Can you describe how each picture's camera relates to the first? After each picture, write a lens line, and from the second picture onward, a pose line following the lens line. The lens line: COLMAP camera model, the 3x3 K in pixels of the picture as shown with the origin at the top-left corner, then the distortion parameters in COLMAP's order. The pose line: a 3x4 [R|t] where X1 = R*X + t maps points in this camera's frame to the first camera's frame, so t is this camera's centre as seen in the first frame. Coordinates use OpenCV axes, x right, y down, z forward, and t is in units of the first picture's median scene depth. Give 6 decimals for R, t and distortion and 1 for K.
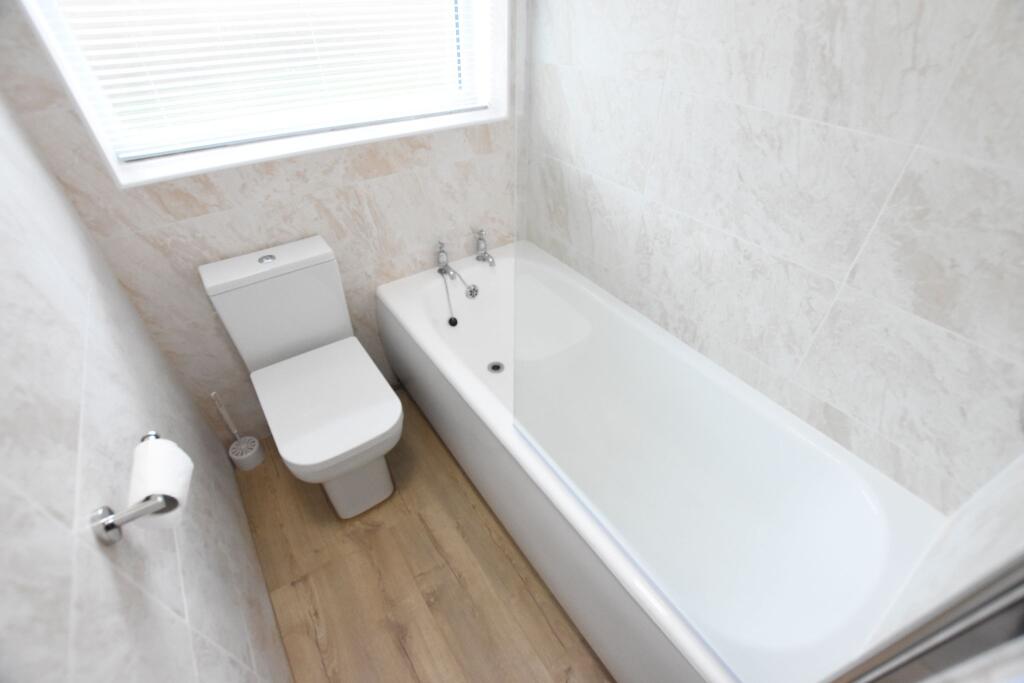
lens RADIAL K [[448.2, 0, 514.1], [0, 448.2, 338.9], [0, 0, 1]] dist [-0.030870, 0.000508]
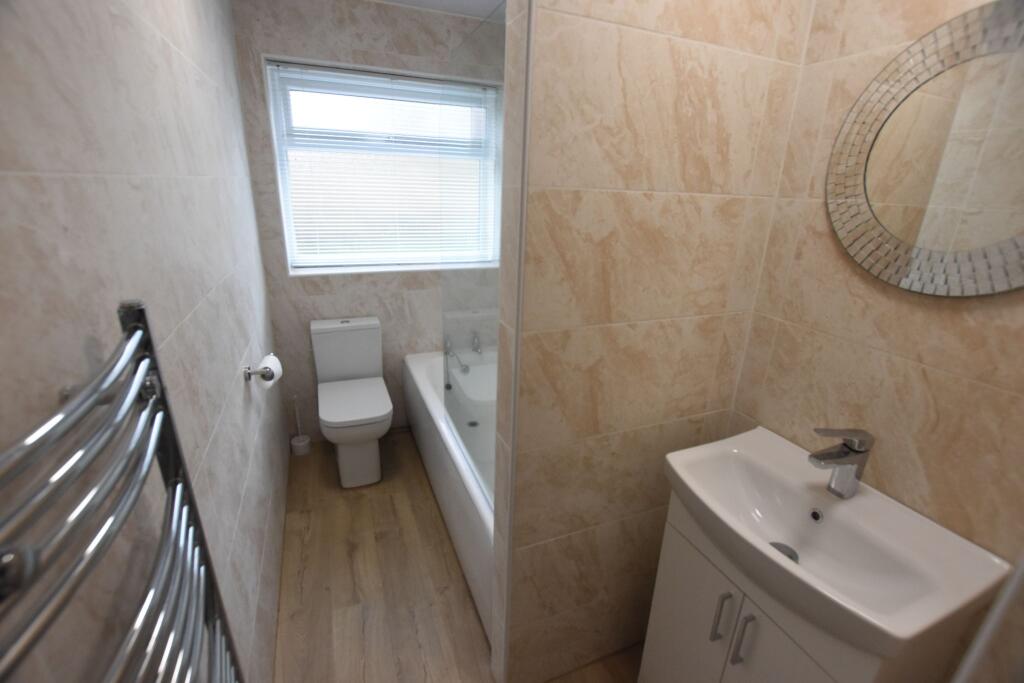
lens RADIAL K [[448.2, 0, 510.5], [0, 448.2, 342.6], [0, 0, 1]] dist [-0.030870, 0.000508]
pose [[0.973322, 0.097658, -0.207624, 0.467015], [-0.163880, 0.929228, -0.331179, 0.371772], [0.160587, 0.356369, 0.920442, -0.522589]]
